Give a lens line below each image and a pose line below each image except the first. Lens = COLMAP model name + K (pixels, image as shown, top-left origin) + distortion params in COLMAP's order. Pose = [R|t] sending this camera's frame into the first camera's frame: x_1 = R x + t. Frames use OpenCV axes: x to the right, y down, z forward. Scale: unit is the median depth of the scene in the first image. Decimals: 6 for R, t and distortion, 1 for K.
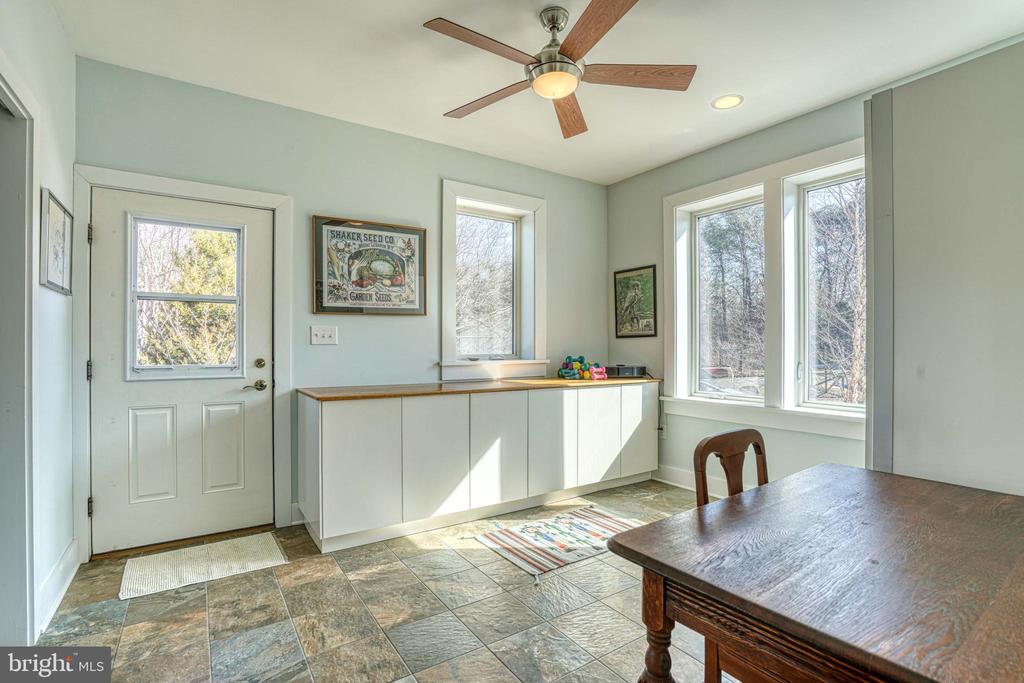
lens RADIAL K [[479.4, 0, 505.1], [0, 479.4, 341.7], [0, 0, 1]] dist [-0.052132, 0.015945]
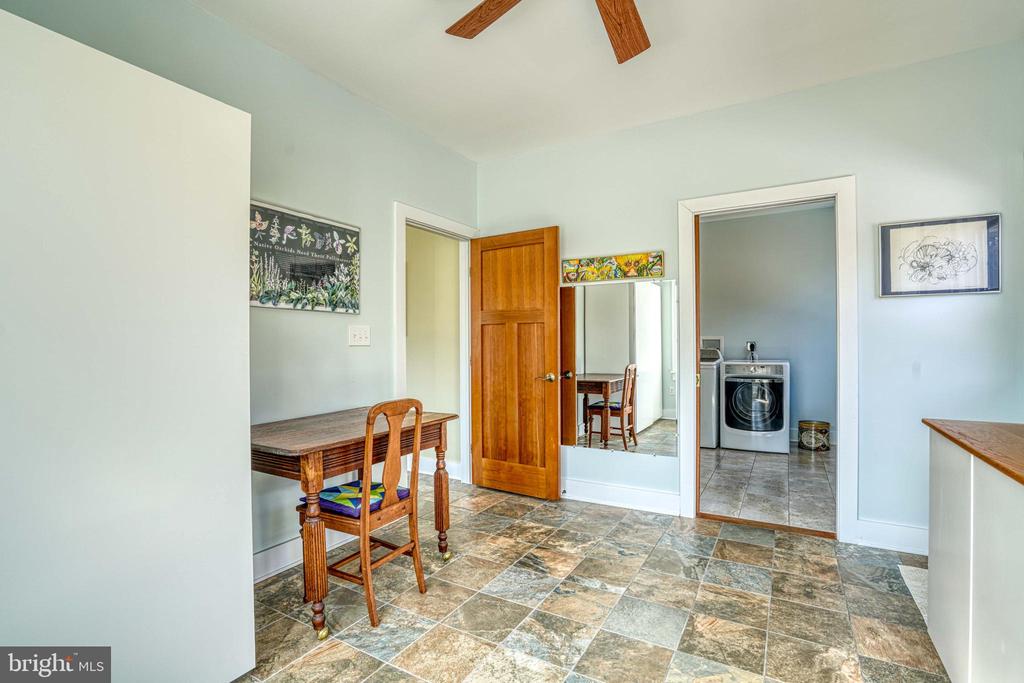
lens RADIAL K [[479.4, 0, 491.7], [0, 479.4, 339.4], [0, 0, 1]] dist [-0.052132, 0.015945]
pose [[-0.910522, 0.001990, -0.413456, 0.378143], [0.006491, 0.999934, -0.009482, 0.007255], [0.413410, -0.011317, -0.910475, 1.154070]]
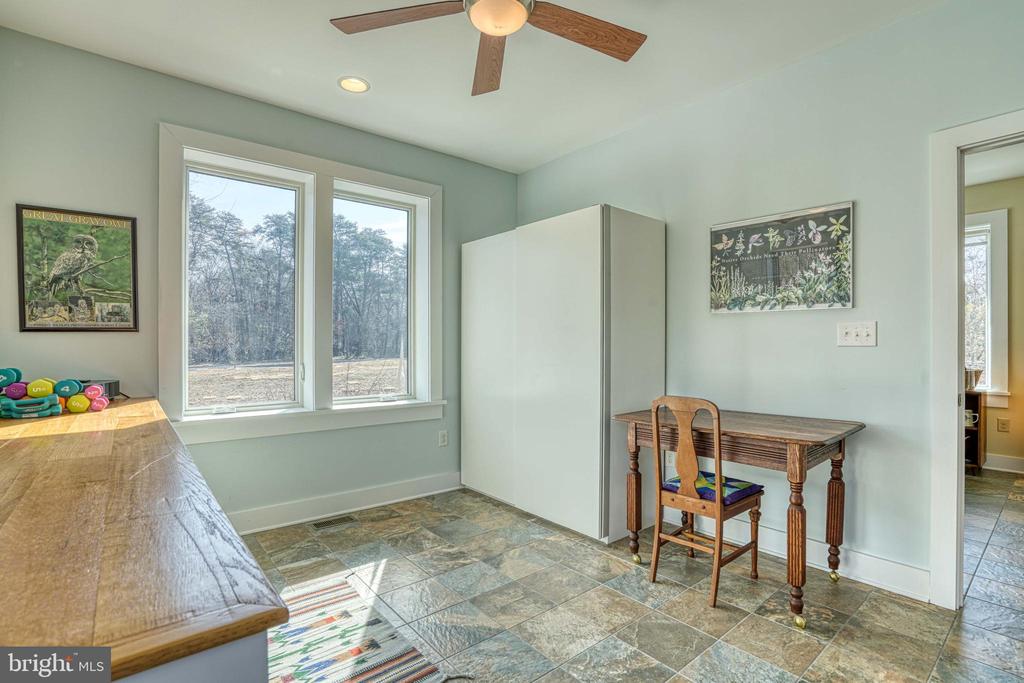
lens RADIAL K [[479.4, 0, 519.5], [0, 479.4, 346.7], [0, 0, 1]] dist [-0.052132, 0.015945]
pose [[-0.118277, -0.002073, 0.992979, -0.503840], [-0.002402, 0.999995, 0.001801, 0.009753], [-0.992978, -0.002172, -0.118281, 0.793013]]
